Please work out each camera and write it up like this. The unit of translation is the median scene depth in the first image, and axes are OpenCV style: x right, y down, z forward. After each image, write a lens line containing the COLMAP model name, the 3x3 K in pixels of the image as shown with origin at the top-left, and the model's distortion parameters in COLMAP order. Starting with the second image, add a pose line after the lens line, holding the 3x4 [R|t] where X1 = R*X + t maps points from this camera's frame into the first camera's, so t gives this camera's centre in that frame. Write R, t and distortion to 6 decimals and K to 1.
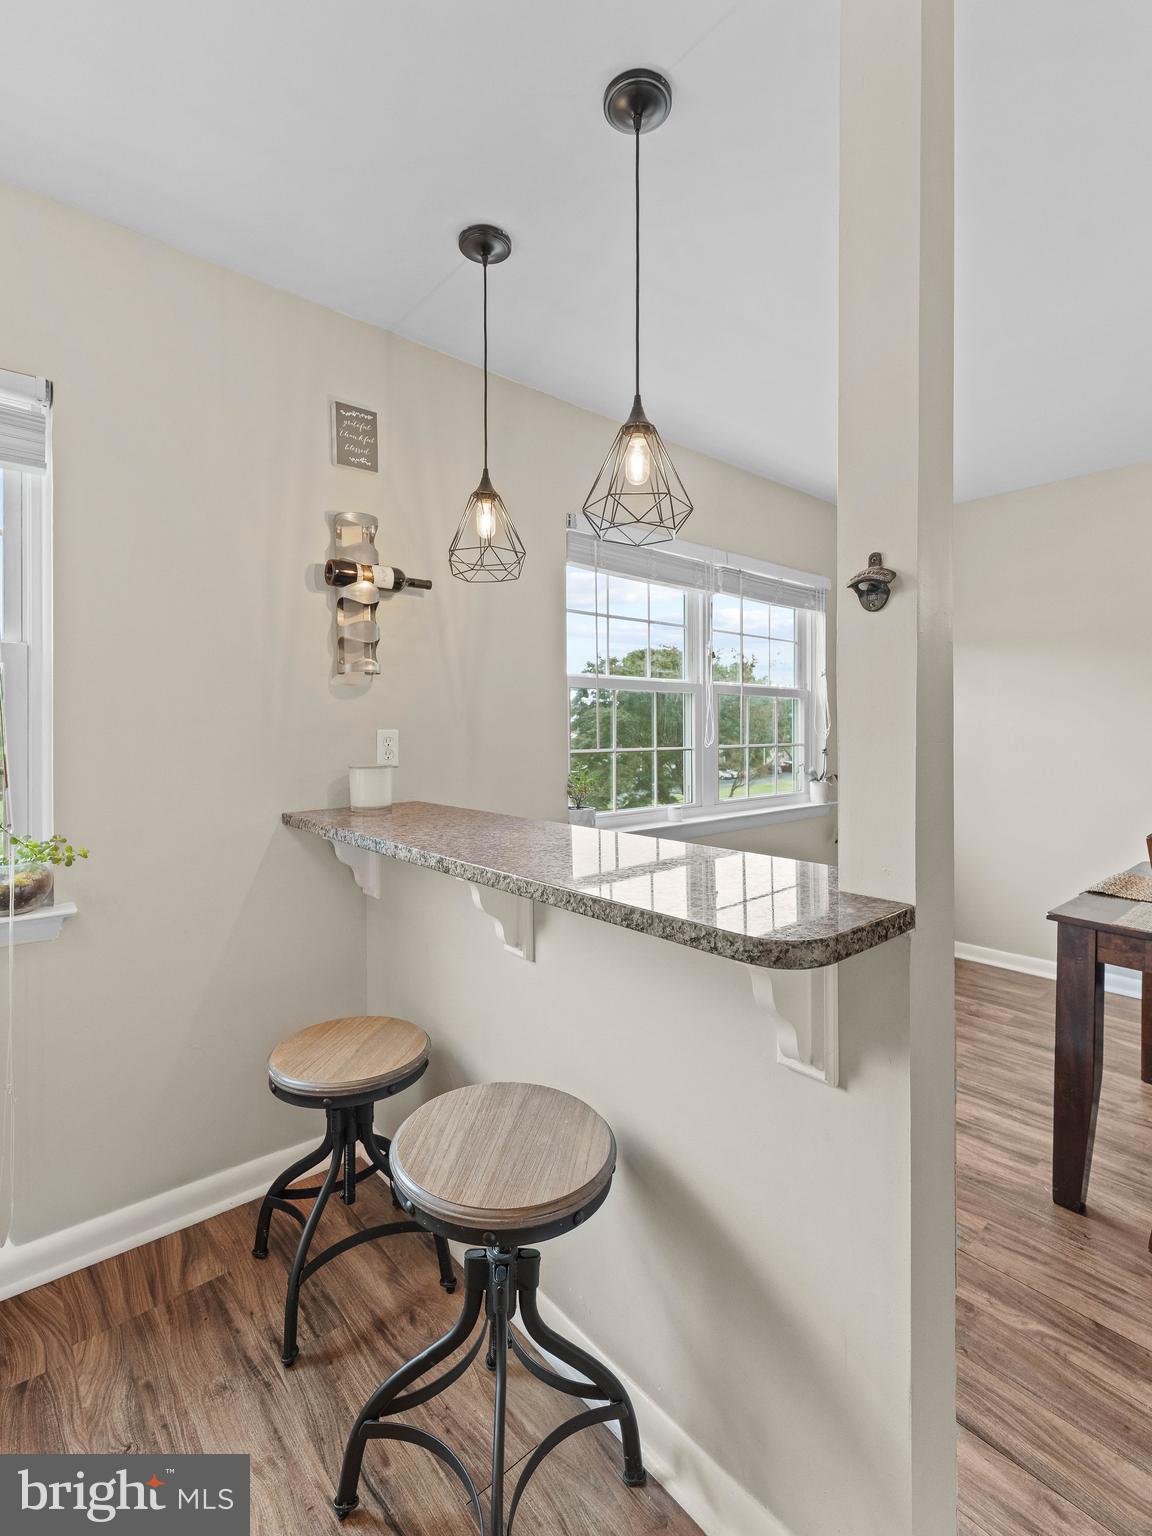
lens RADIAL K [[707.6, 0, 578.3], [0, 707.6, 728.0], [0, 0, 1]] dist [0.001173, -0.000905]
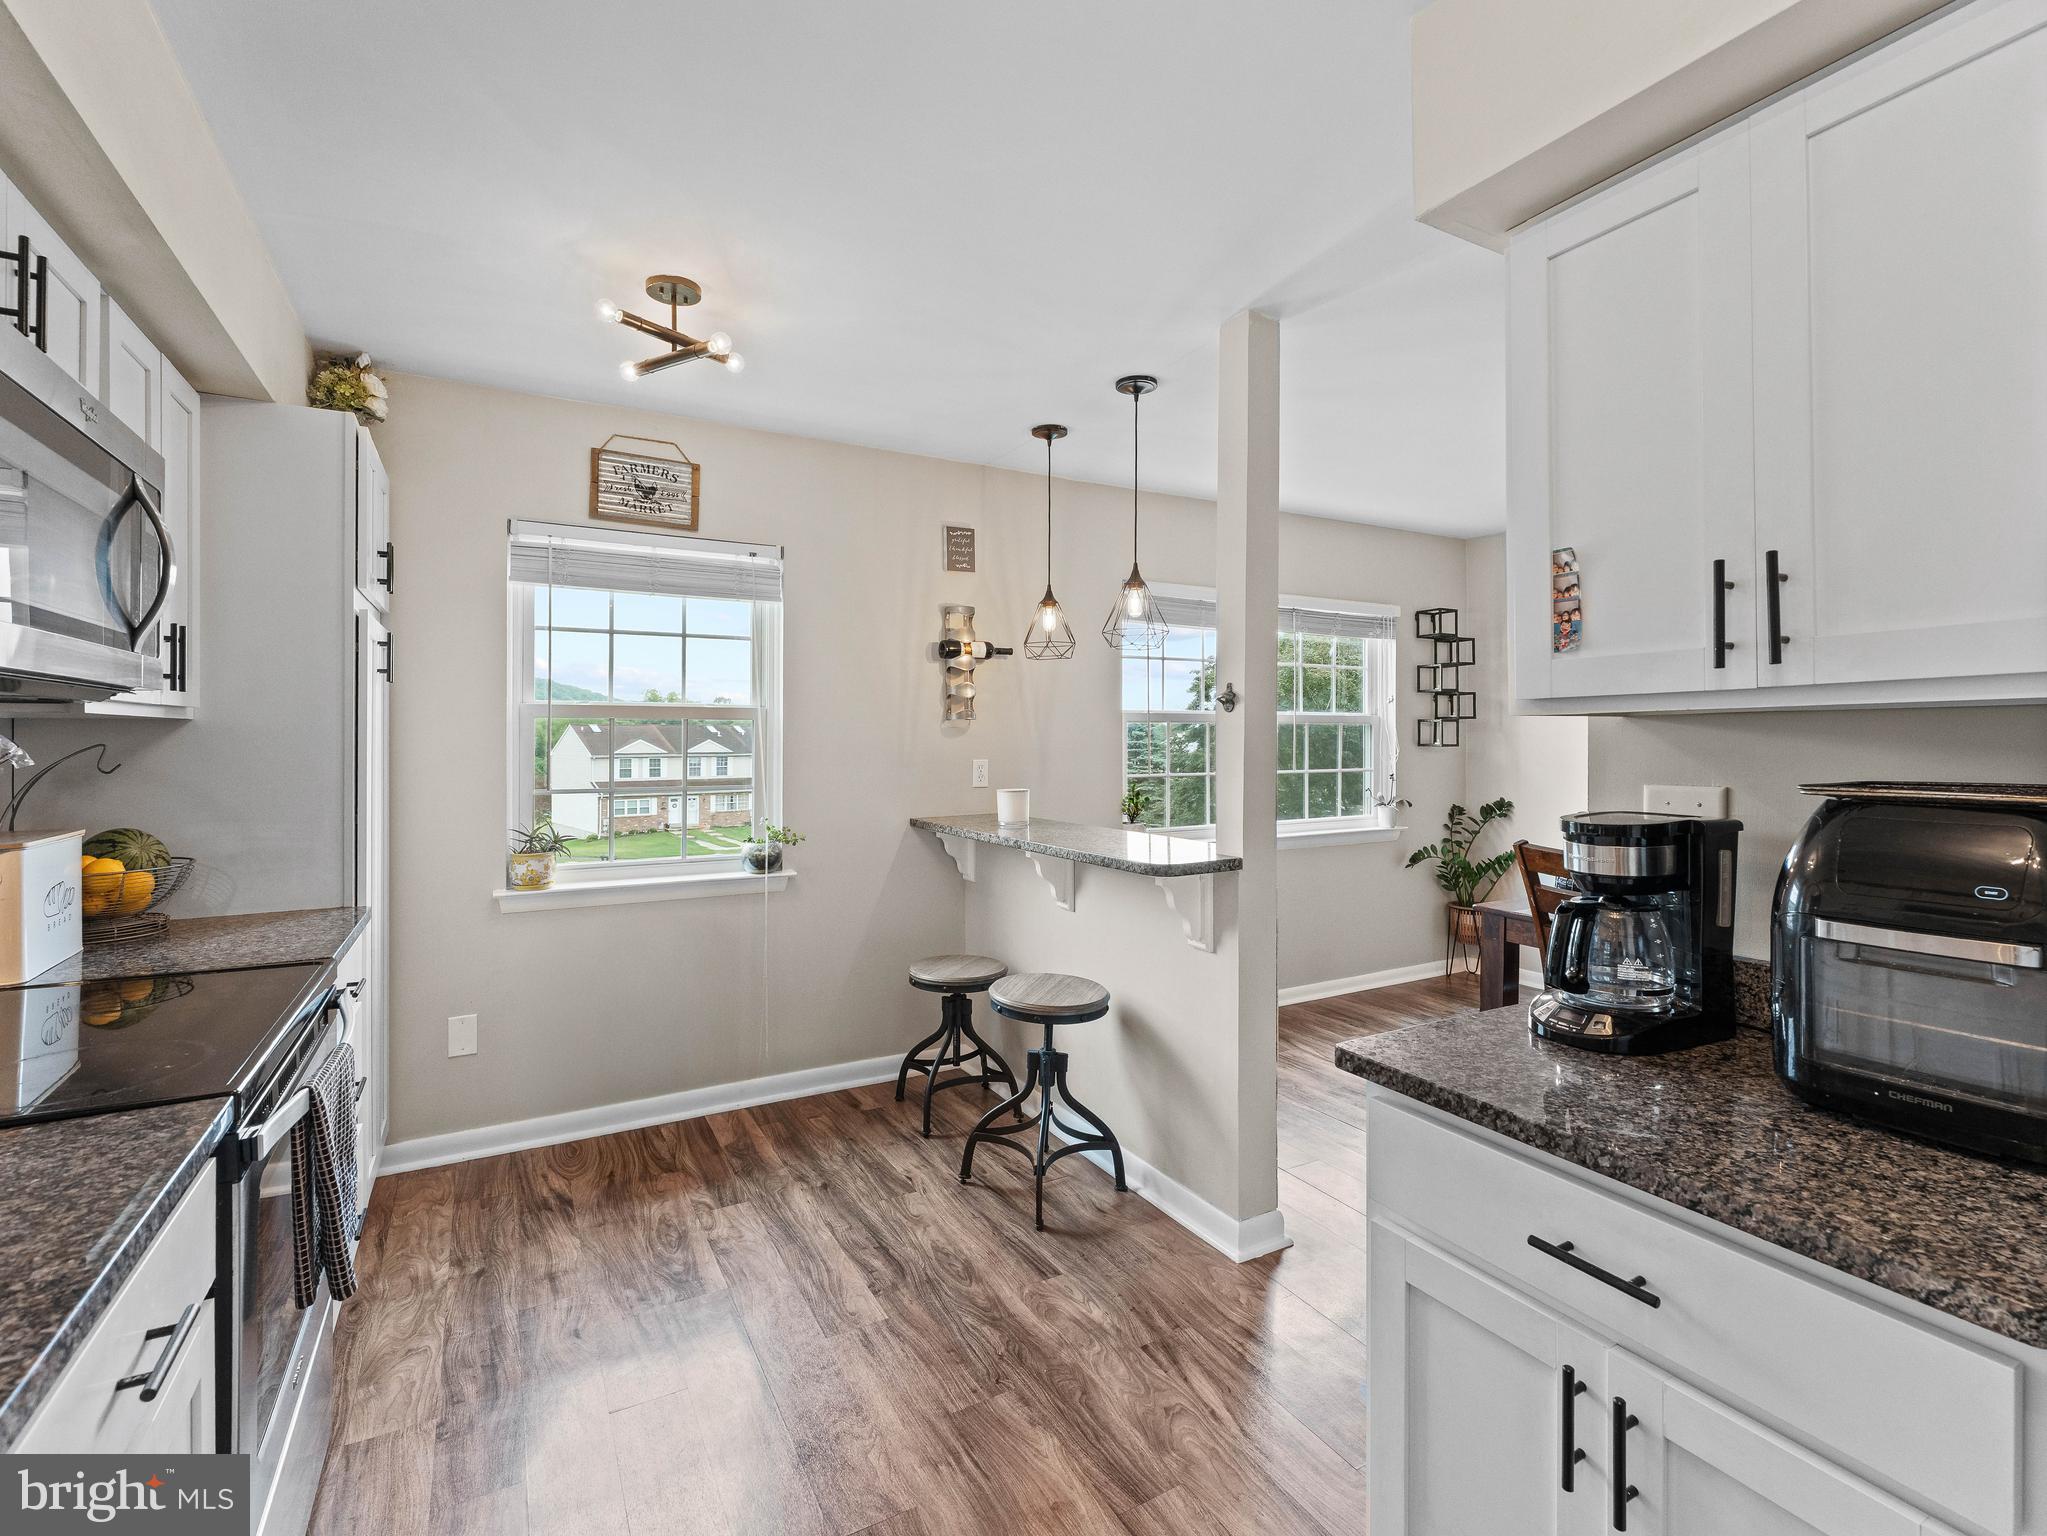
lens RADIAL K [[943.0, 0, 1018.9], [0, 943.0, 732.1], [0, 0, 1]] dist [0.001173, -0.000905]
pose [[0.979479, 0.002464, -0.201529, 0.208796], [-0.004036, 0.999965, -0.007388, -0.047902], [0.201504, 0.008050, 0.979455, -0.950251]]
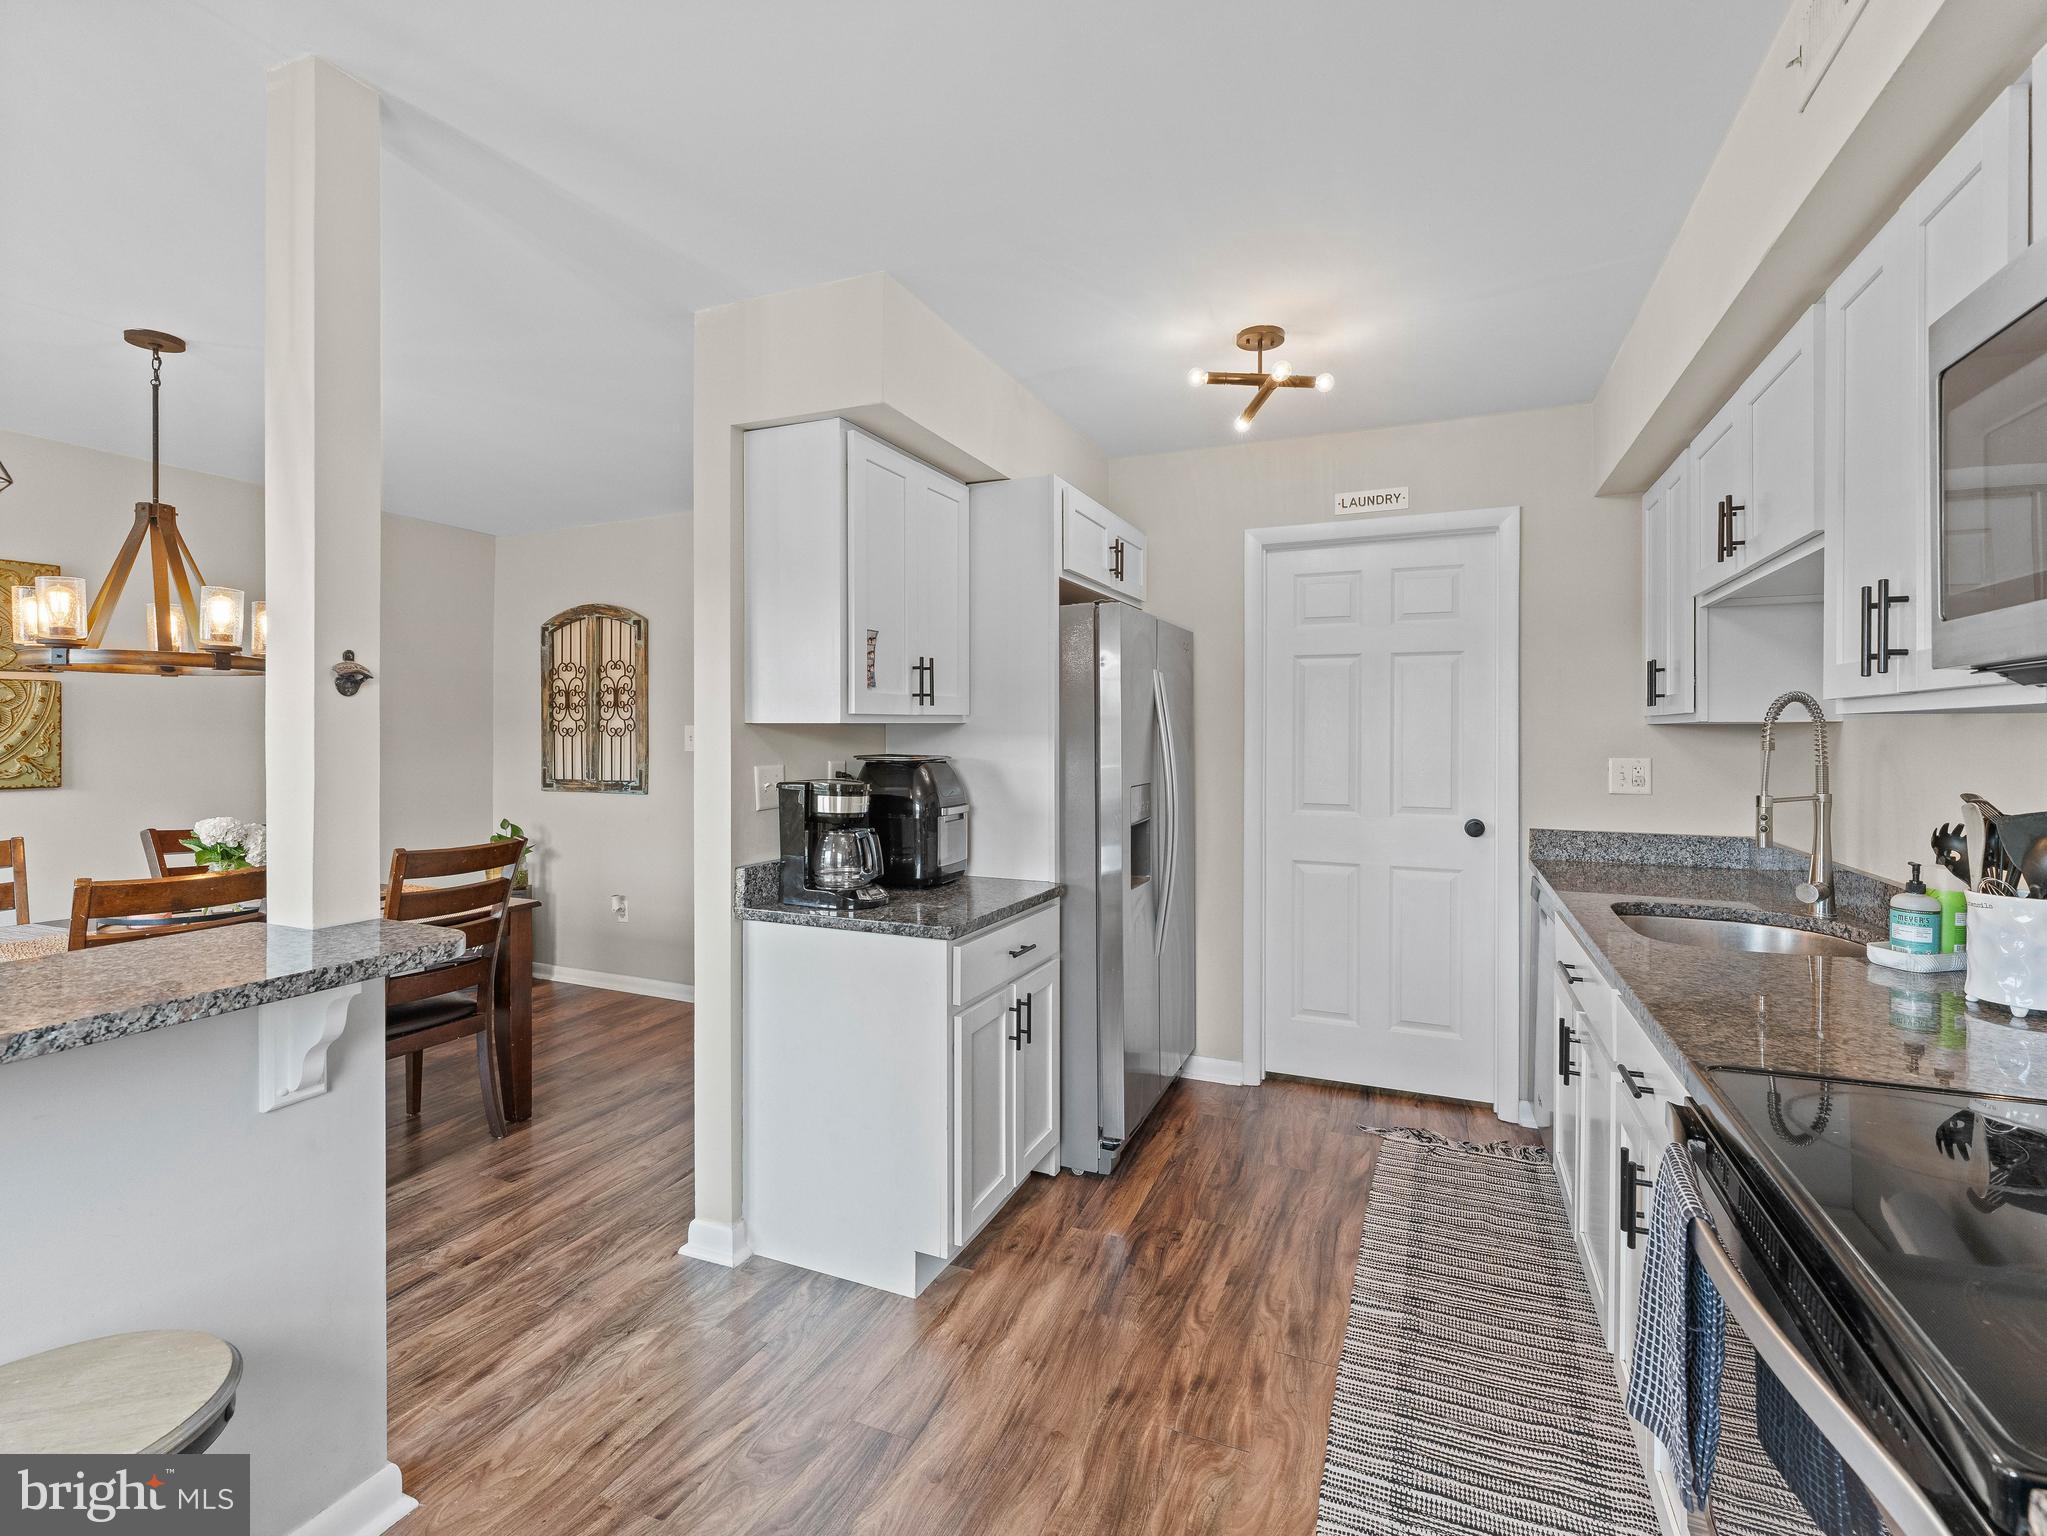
lens RADIAL K [[934.9, 0, 1023.5], [0, 934.9, 738.3], [0, 0, 1]] dist [-0.000317, -0.000734]
pose [[-0.434668, -0.000465, 0.900590, -0.883261], [0.002535, 0.999995, 0.001739, -0.049588], [-0.900587, 0.003039, -0.434665, 0.357285]]
